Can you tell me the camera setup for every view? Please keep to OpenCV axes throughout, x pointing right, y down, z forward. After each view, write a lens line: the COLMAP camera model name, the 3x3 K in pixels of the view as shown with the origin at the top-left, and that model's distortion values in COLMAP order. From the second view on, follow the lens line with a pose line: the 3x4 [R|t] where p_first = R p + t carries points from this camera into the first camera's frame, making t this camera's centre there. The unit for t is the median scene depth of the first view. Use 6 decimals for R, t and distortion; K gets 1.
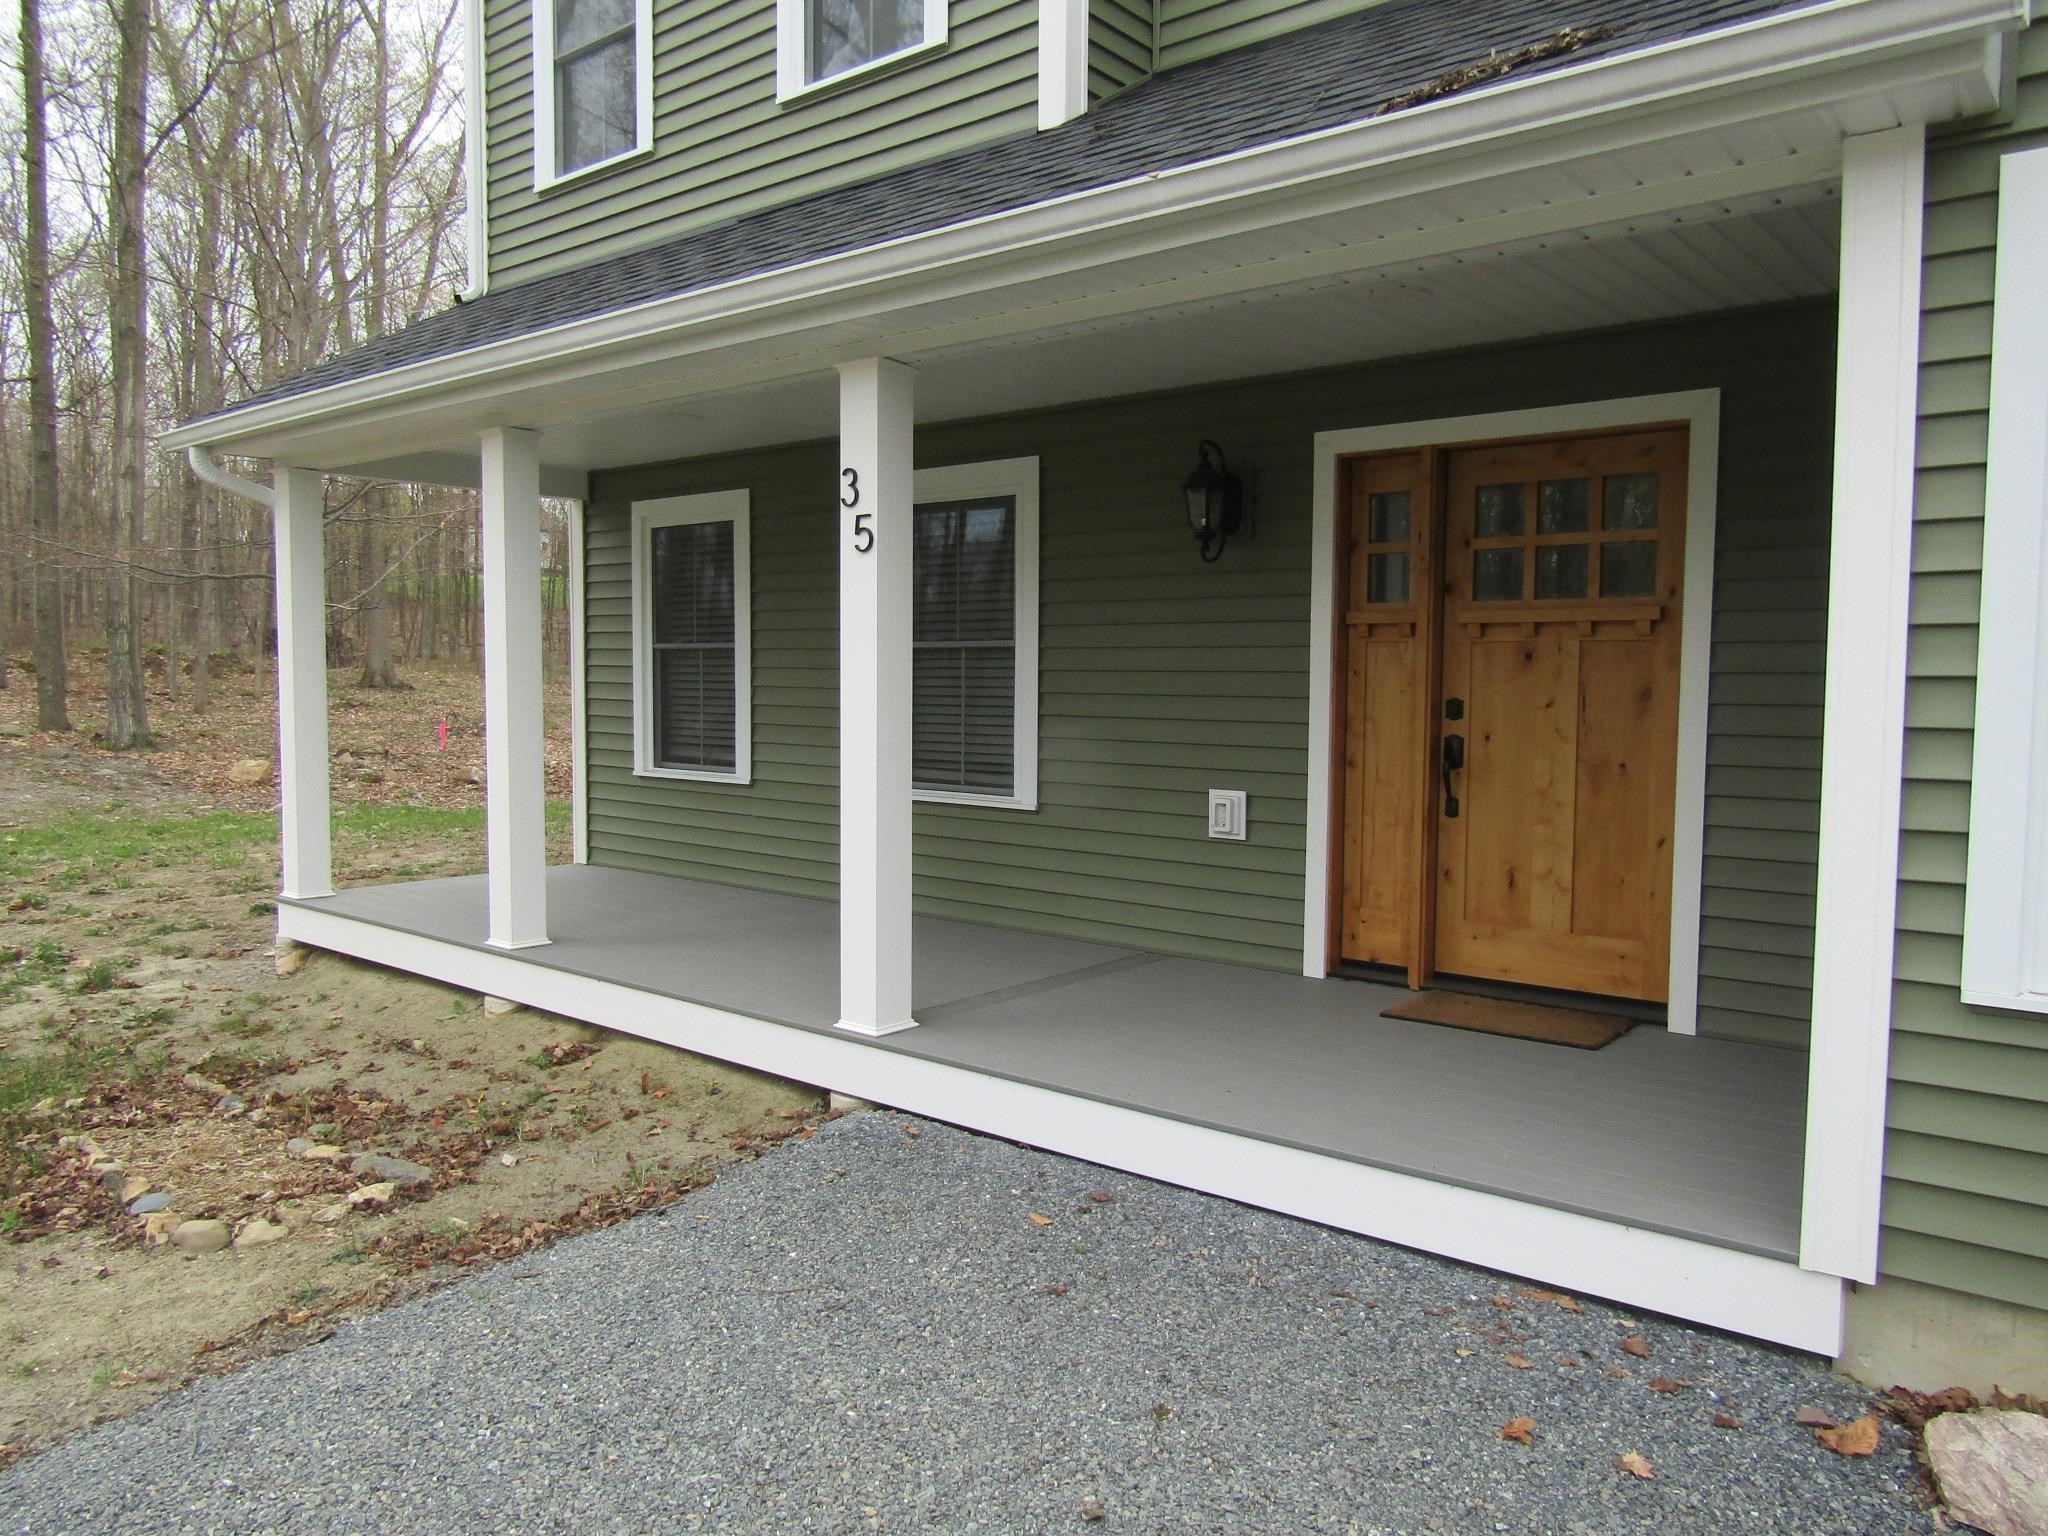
lens RADIAL K [[1475.7, 0, 1016.2], [0, 1475.7, 763.0], [0, 0, 1]] dist [-0.006044, 0.000894]
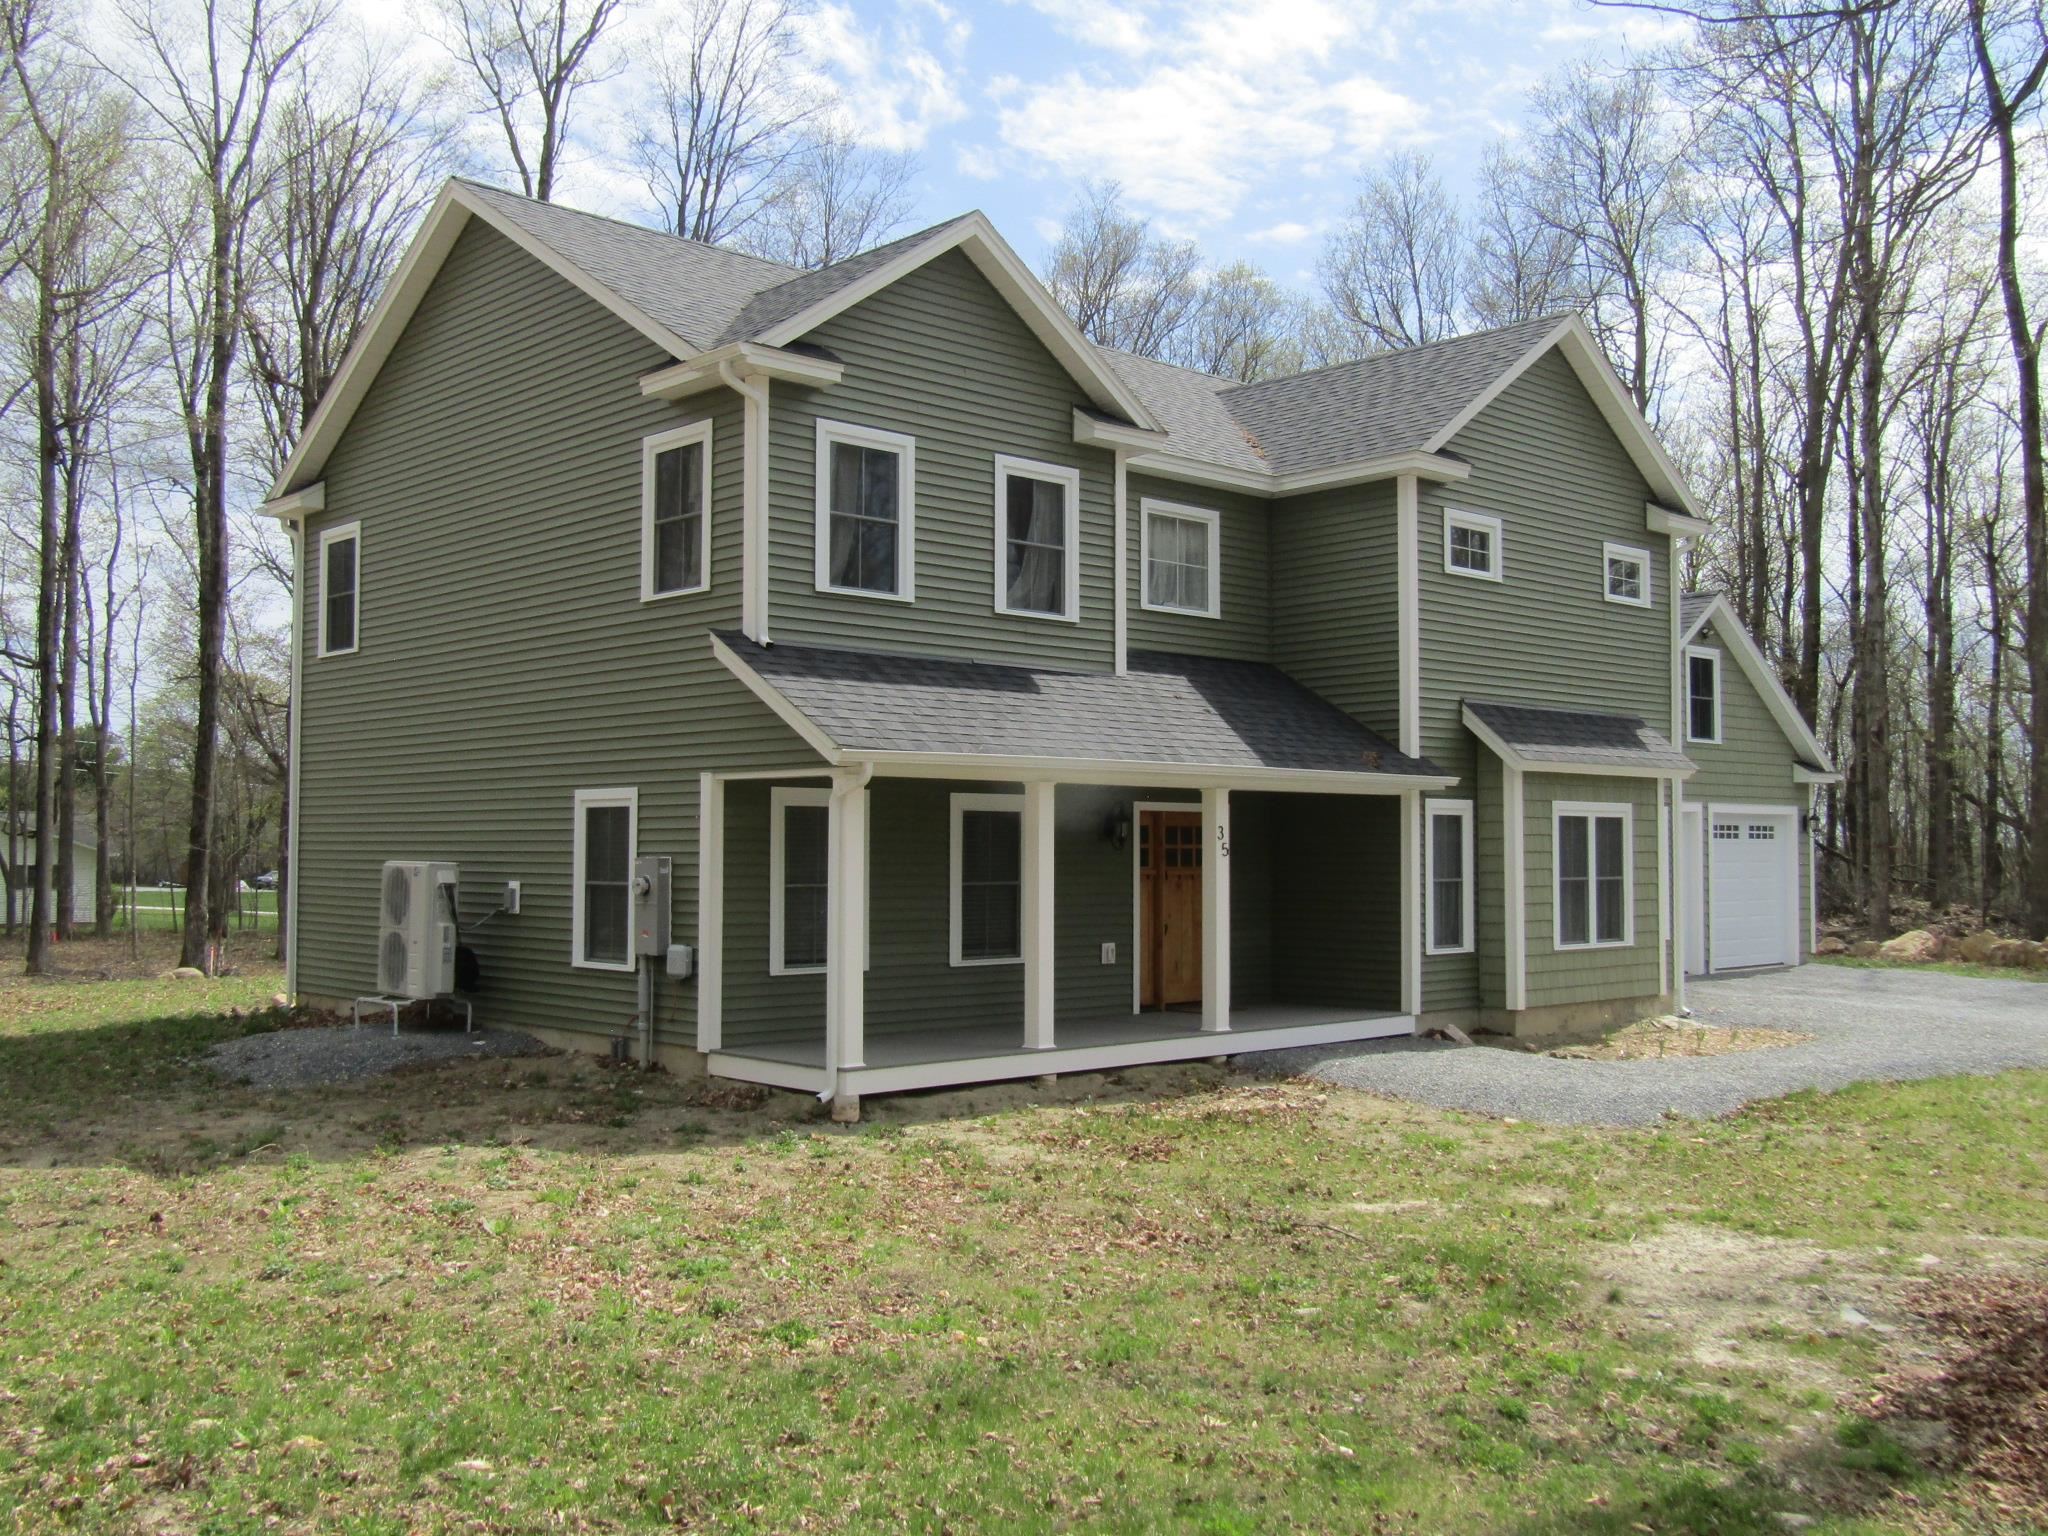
lens RADIAL K [[1906.2, 0, 1022.6], [0, 1906.2, 769.3], [0, 0, 1]] dist [0.007454, 0.000000]
pose [[0.119214, 0.036273, 0.992206, -3.158332], [0.061904, 0.997117, -0.043890, -0.145760], [-0.990937, 0.066654, 0.116625, 0.802159]]
